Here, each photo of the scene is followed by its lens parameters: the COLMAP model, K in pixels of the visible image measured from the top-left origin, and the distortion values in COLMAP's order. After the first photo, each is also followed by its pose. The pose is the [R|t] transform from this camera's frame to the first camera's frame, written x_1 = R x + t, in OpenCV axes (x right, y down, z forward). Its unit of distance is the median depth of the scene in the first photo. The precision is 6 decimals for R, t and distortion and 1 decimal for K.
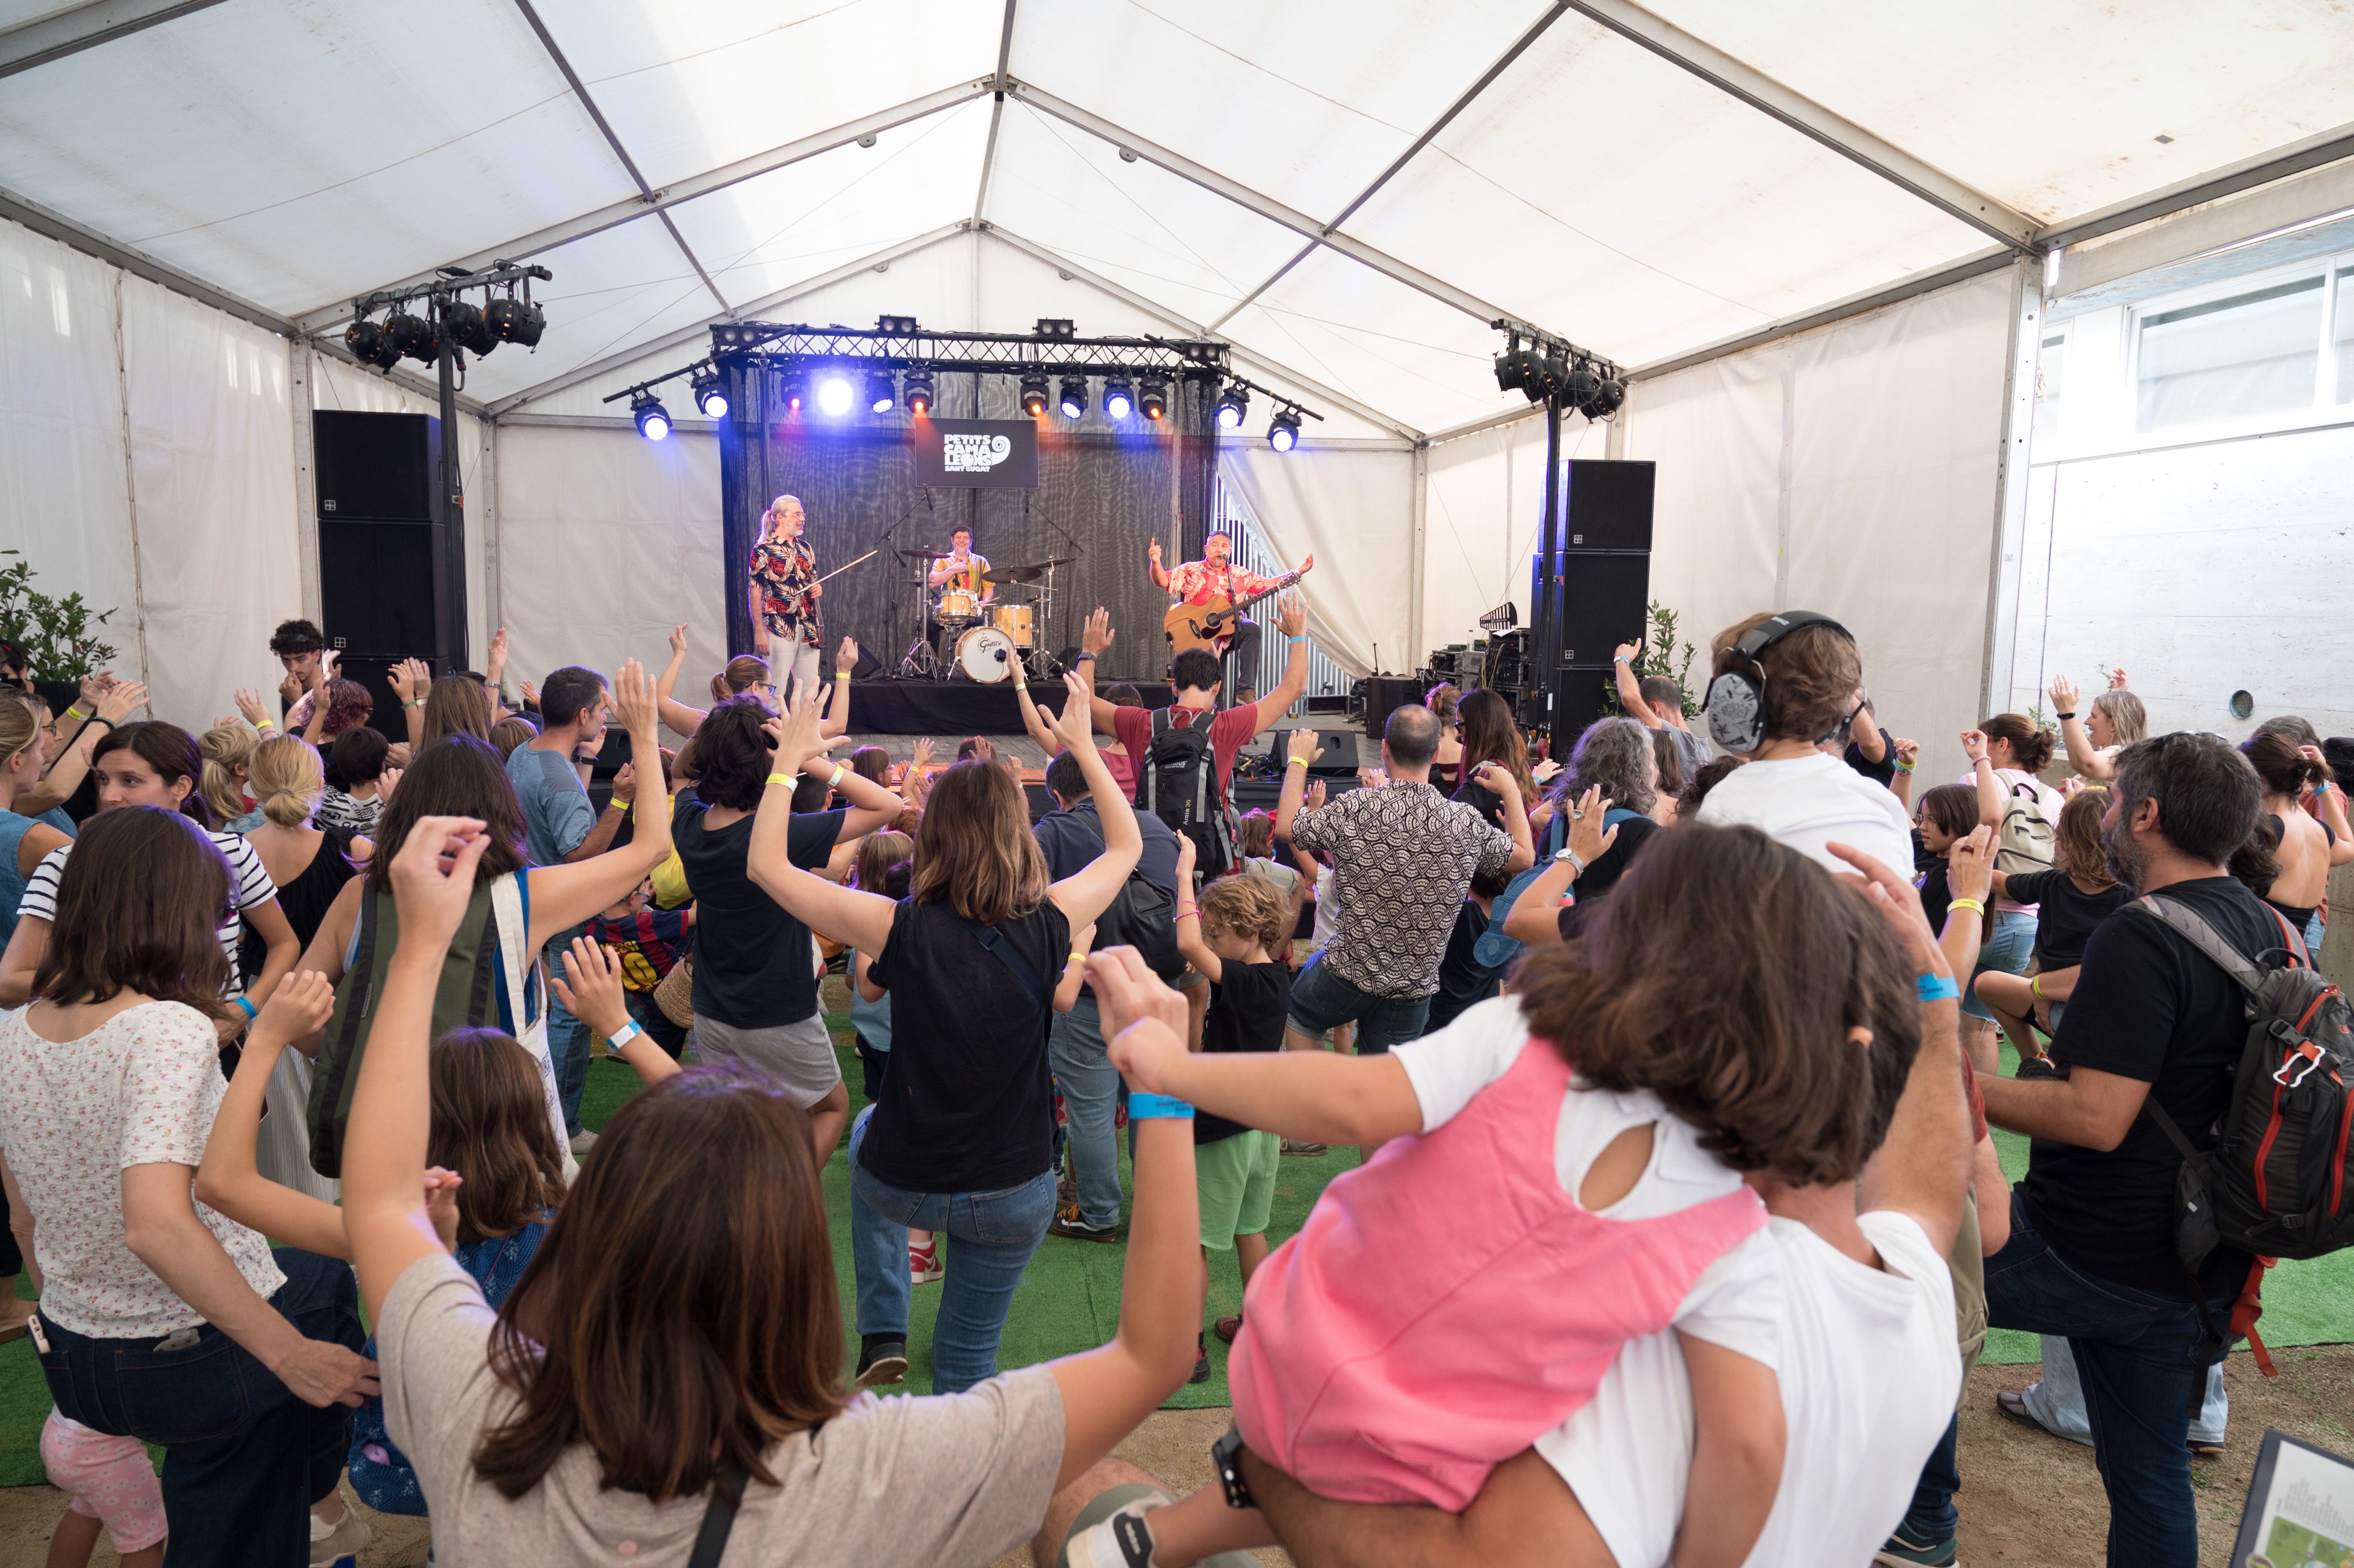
lens RADIAL K [[1565.4, 0, 1174.1], [0, 1565.4, 794.5], [0, 0, 1]] dist [0.006526, -0.001187]
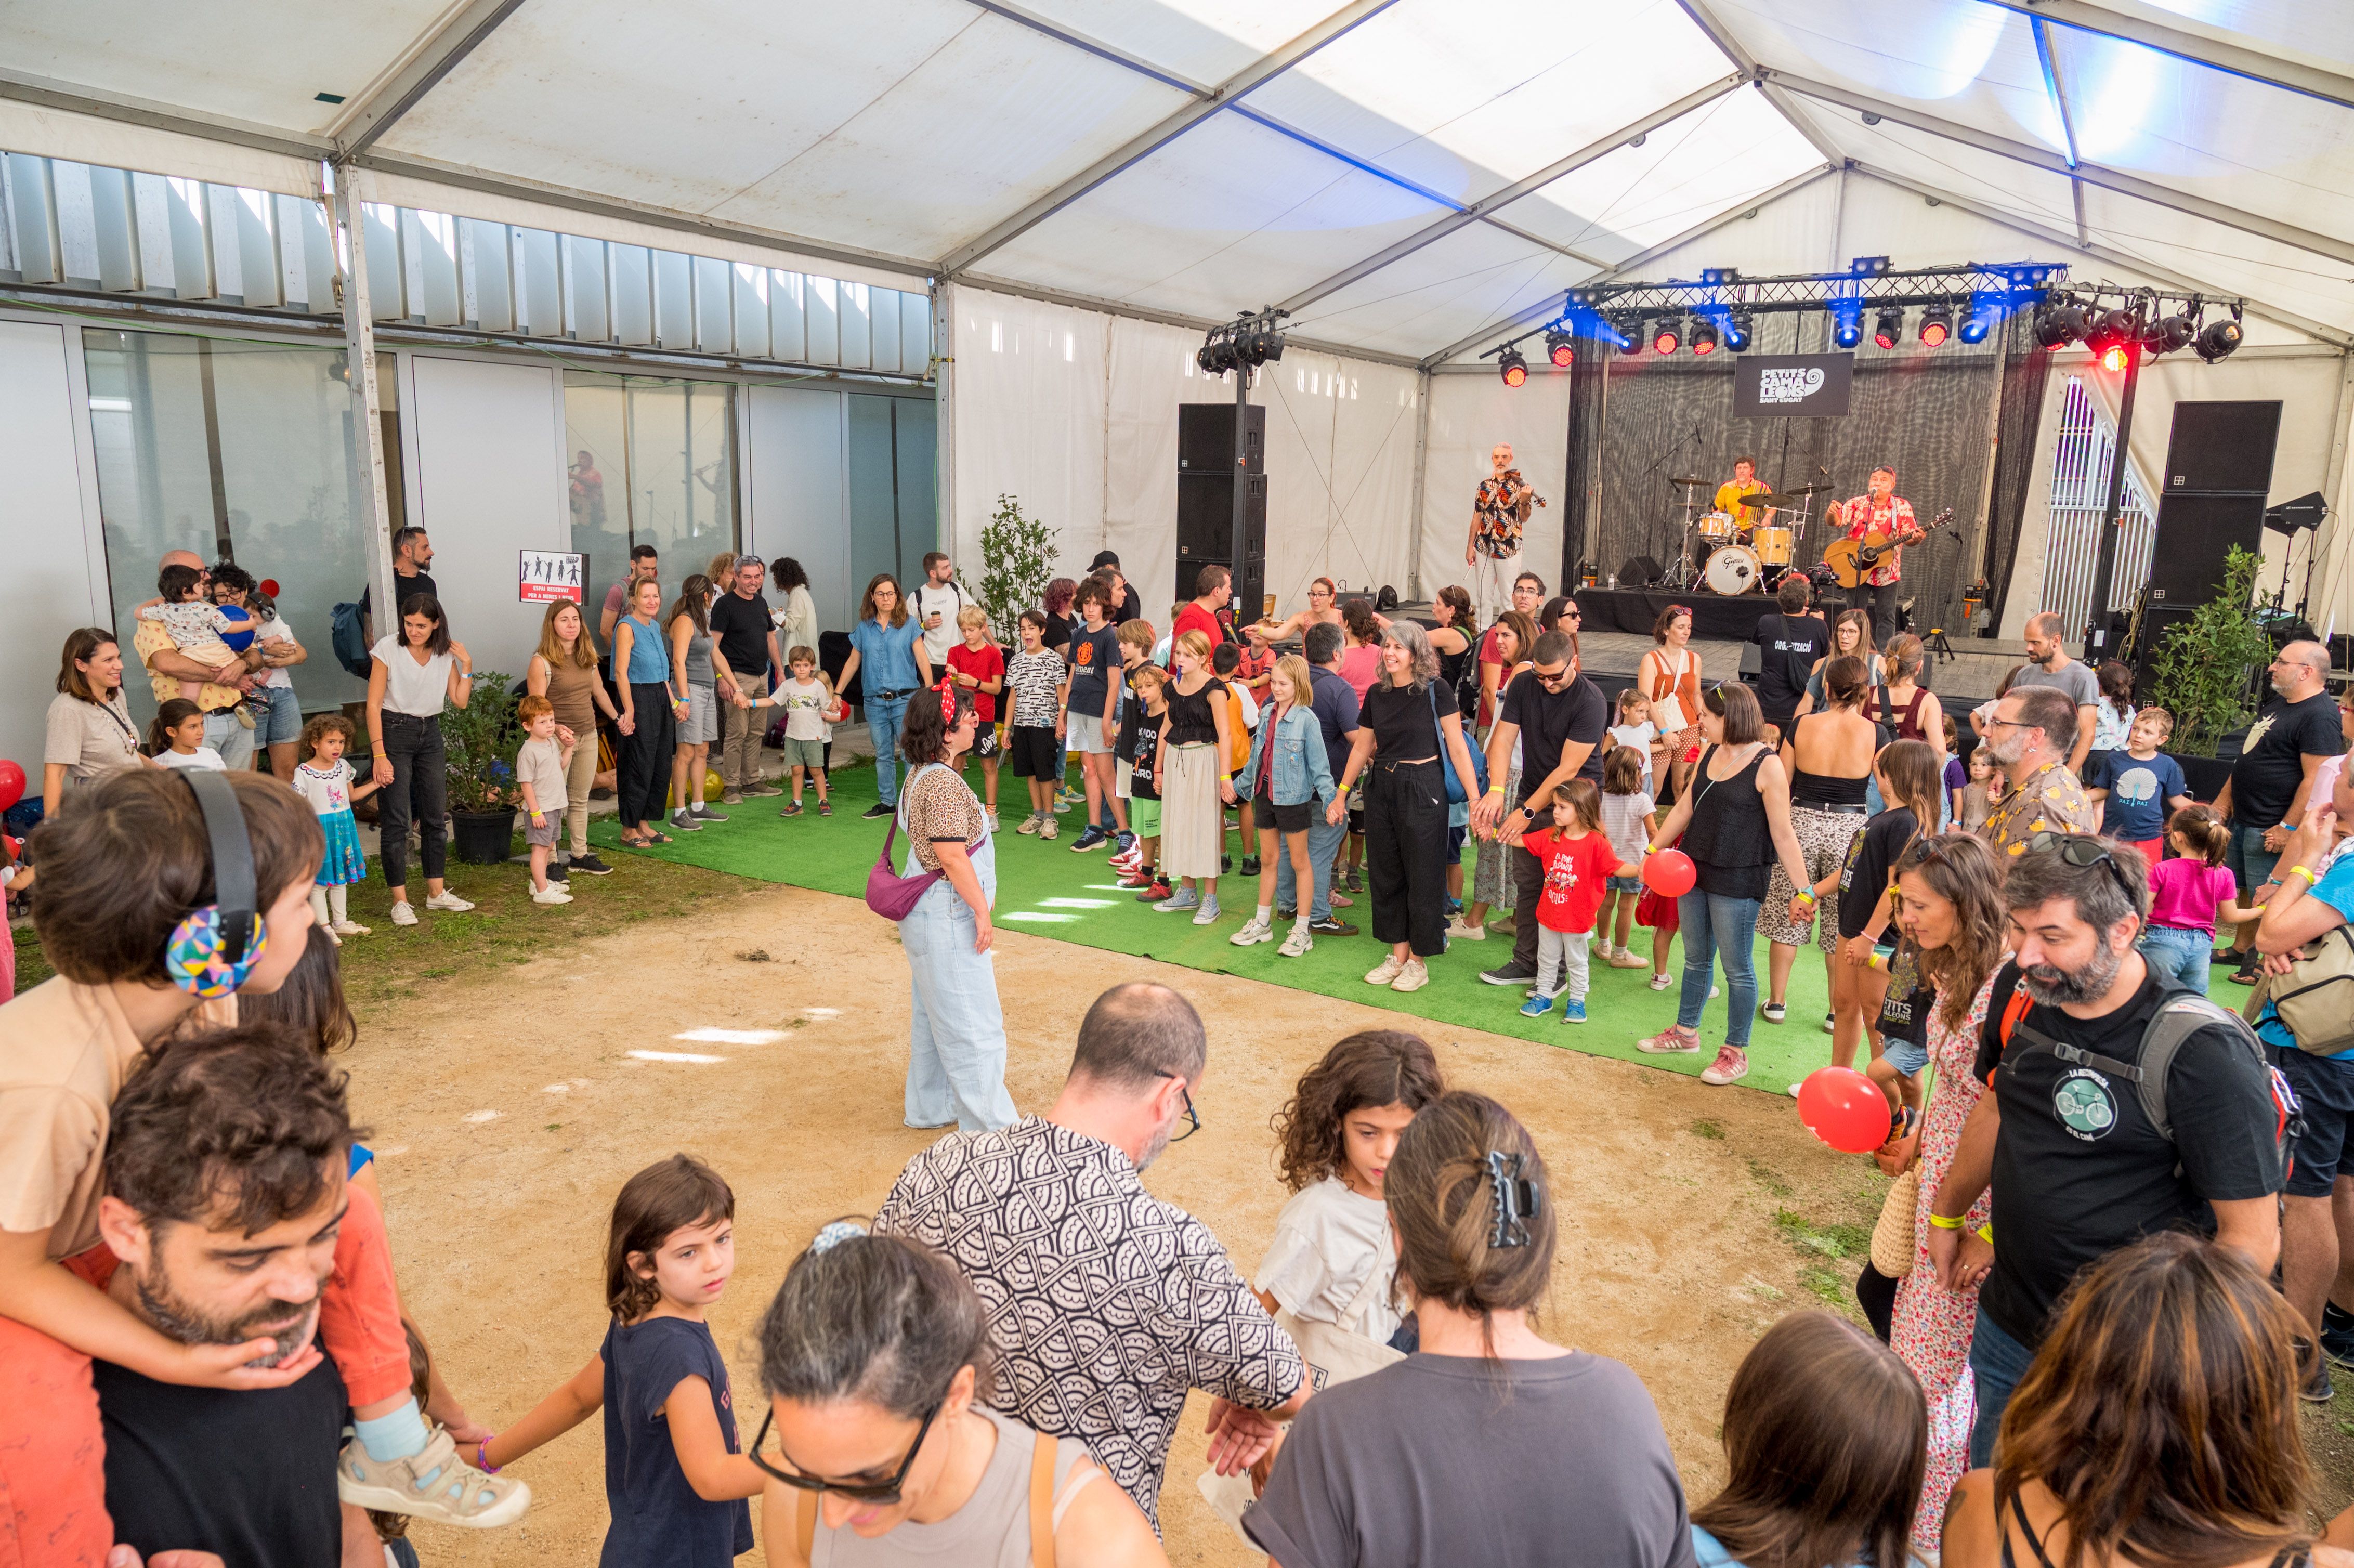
lens RADIAL K [[1565.4, 0, 1174.4], [0, 1565.4, 782.5], [0, 0, 1]] dist [0.006526, -0.001187]
pose [[0.762989, 0.123957, -0.634415, 0.285321], [-0.086311, 0.992189, 0.090058, -0.003096], [0.640623, -0.013956, 0.767729, -0.130725]]
